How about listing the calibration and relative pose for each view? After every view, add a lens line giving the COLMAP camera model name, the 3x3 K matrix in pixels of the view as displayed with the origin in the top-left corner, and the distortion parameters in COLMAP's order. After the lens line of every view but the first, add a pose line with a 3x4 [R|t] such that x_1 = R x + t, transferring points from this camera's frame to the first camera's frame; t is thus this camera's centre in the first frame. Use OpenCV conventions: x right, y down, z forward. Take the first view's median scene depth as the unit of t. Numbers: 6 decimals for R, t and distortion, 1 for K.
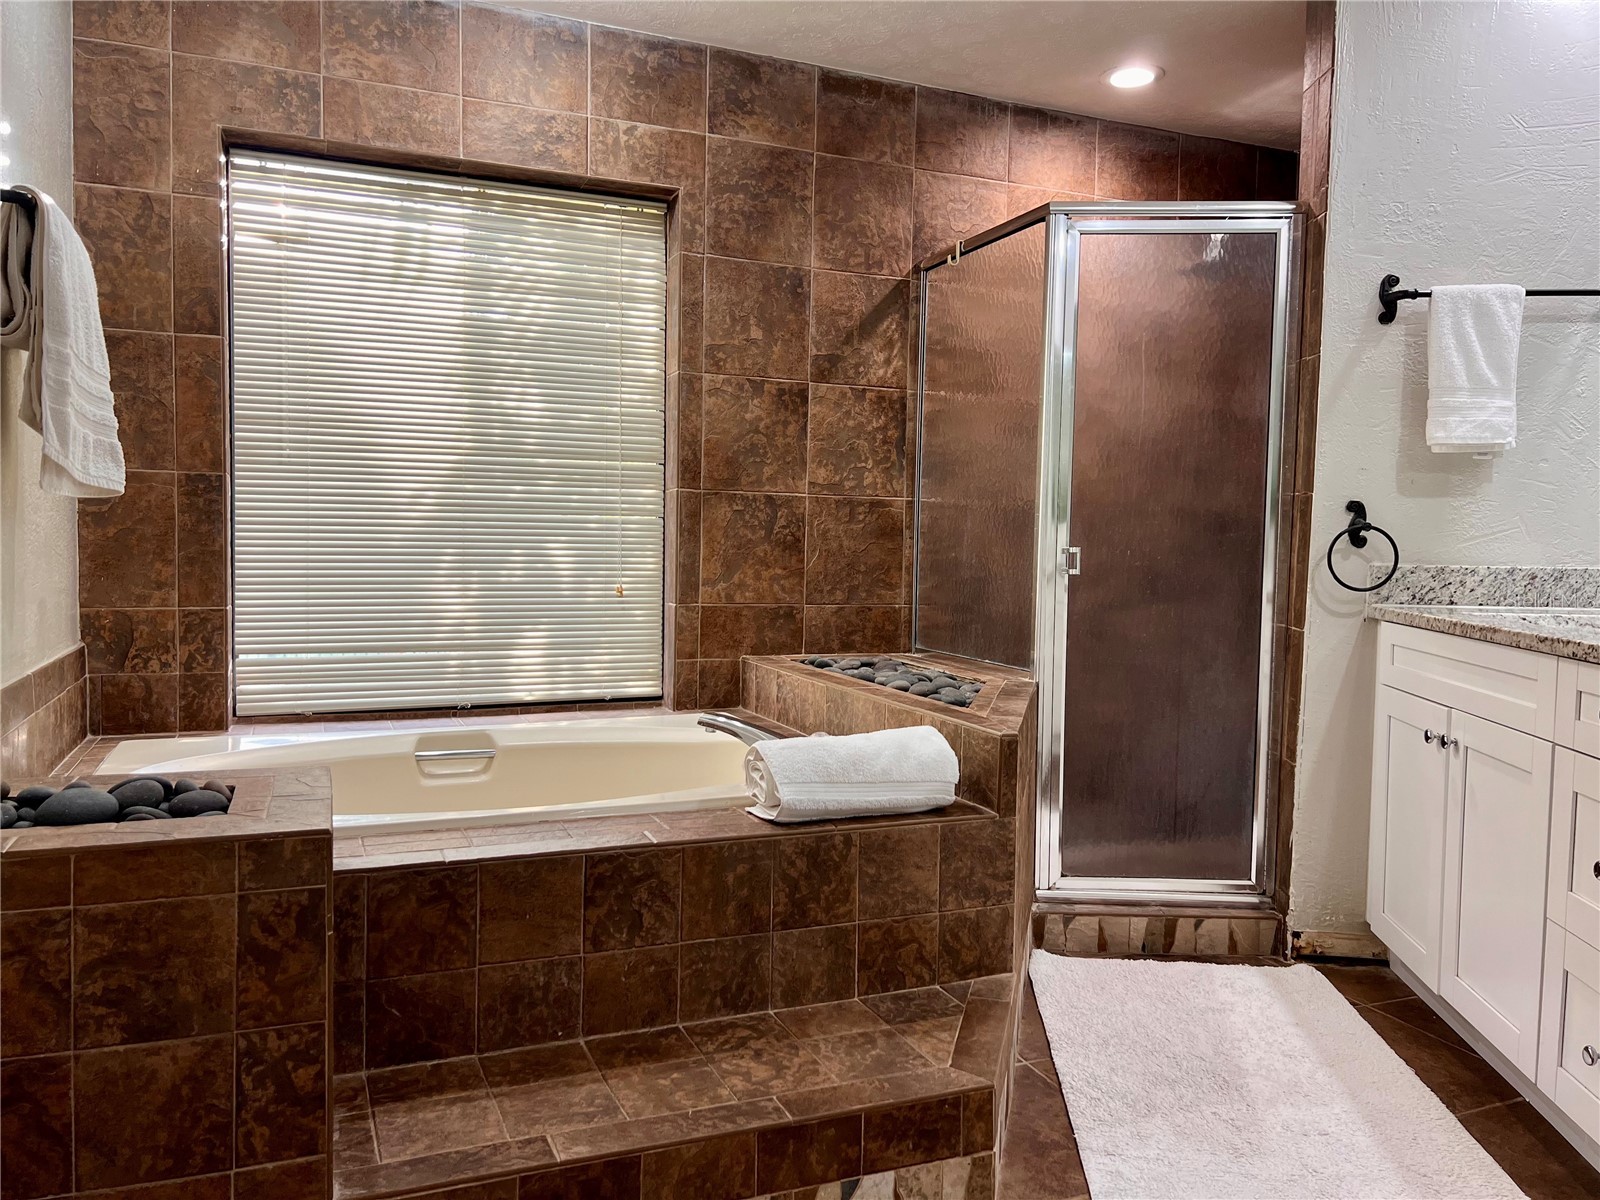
lens RADIAL K [[1203.9, 0, 789.9], [0, 1203.9, 603.9], [0, 0, 1]] dist [0.054353, -0.056389]
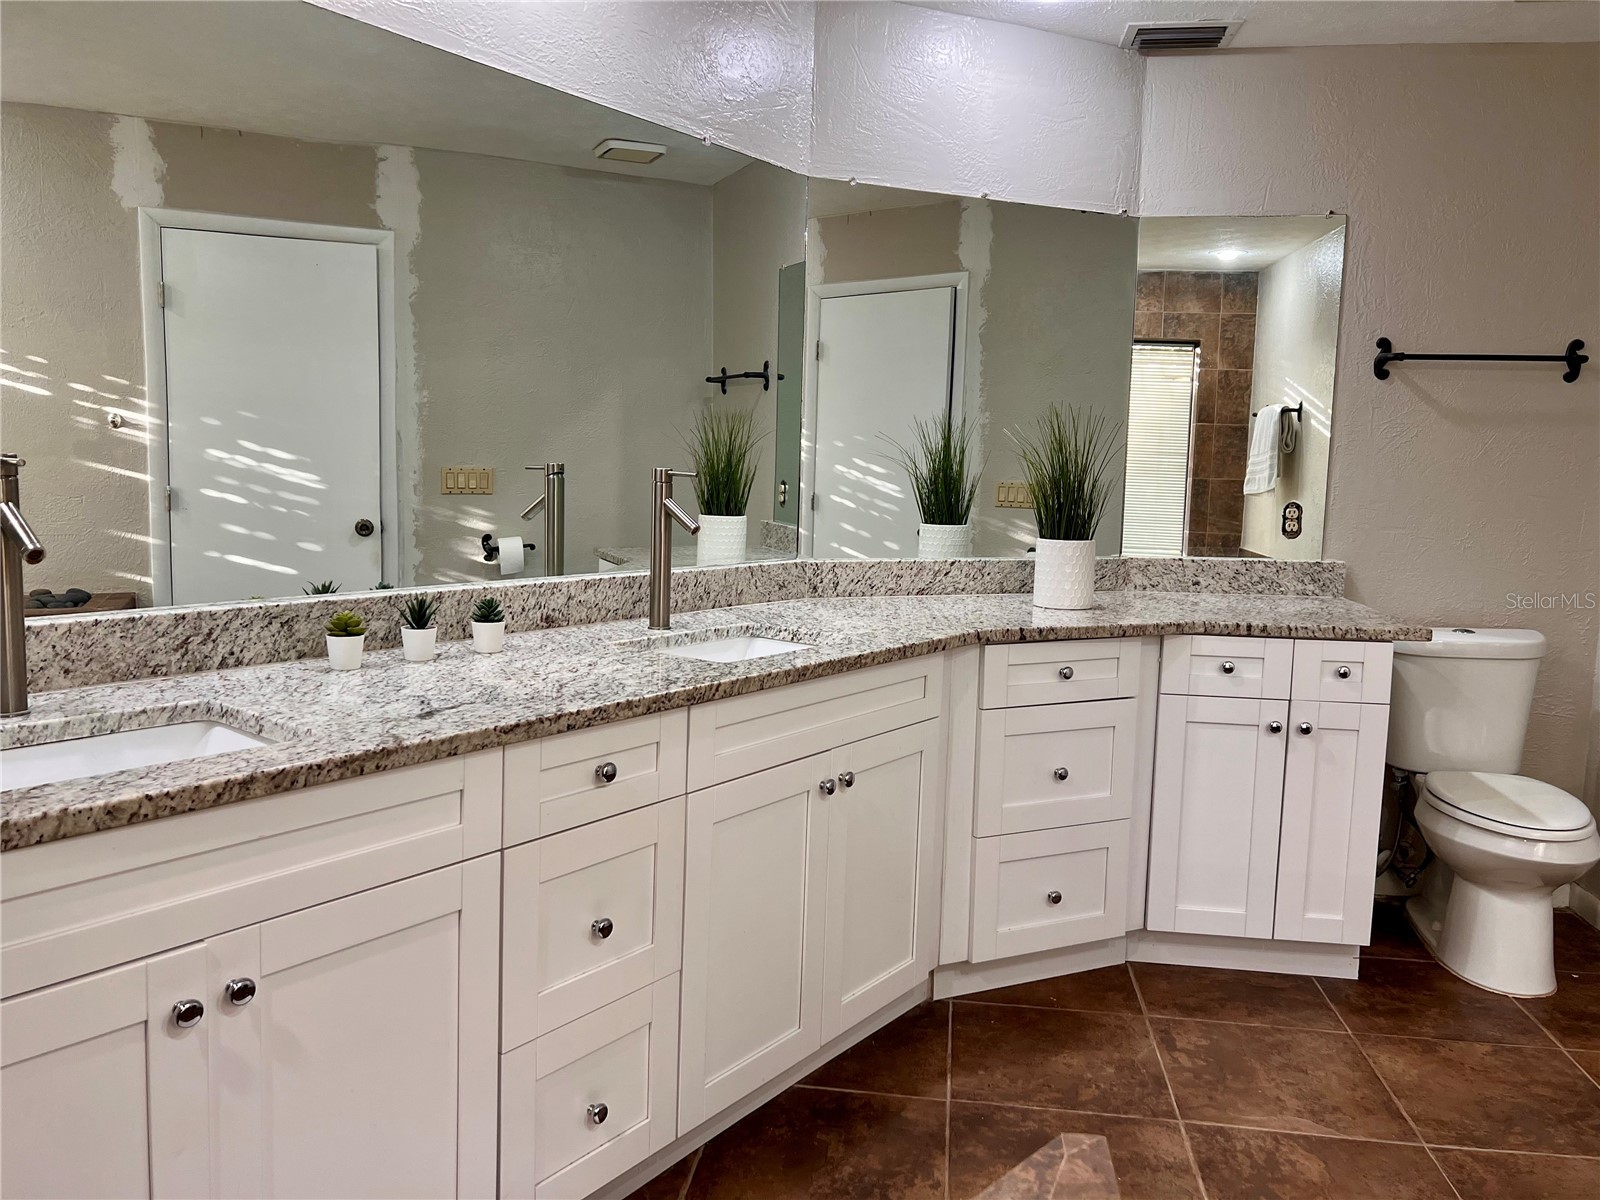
lens RADIAL K [[1203.9, 0, 789.9], [0, 1203.9, 603.9], [0, 0, 1]] dist [0.054353, -0.056389]
pose [[-0.879104, -0.101920, 0.465606, 0.071822], [-0.023035, 0.984814, 0.172080, -0.136319], [-0.476074, 0.140551, -0.868101, 1.132606]]
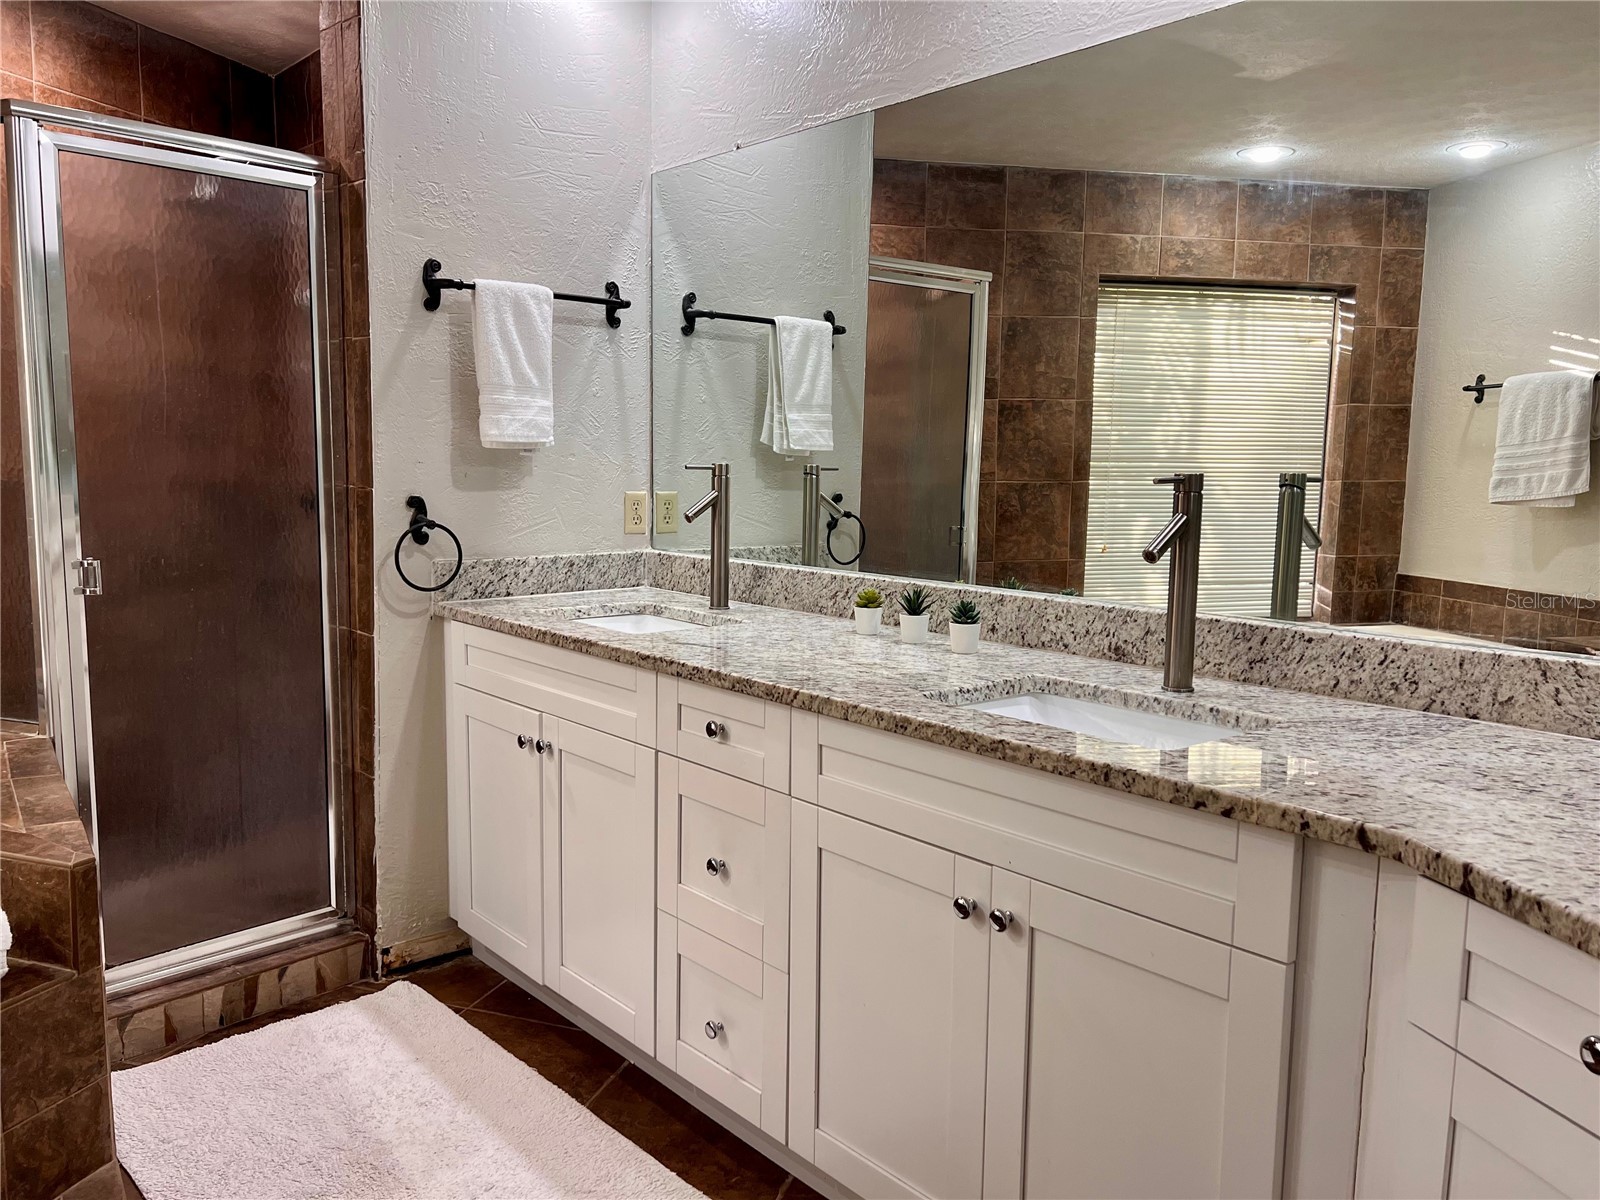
lens RADIAL K [[1203.9, 0, 789.9], [0, 1203.9, 603.9], [0, 0, 1]] dist [0.054353, -0.056389]
pose [[0.658407, -0.101917, 0.745730, -0.059023], [0.038513, 0.994054, 0.101852, -0.086474], [-0.751677, -0.038340, 0.658417, 0.149612]]
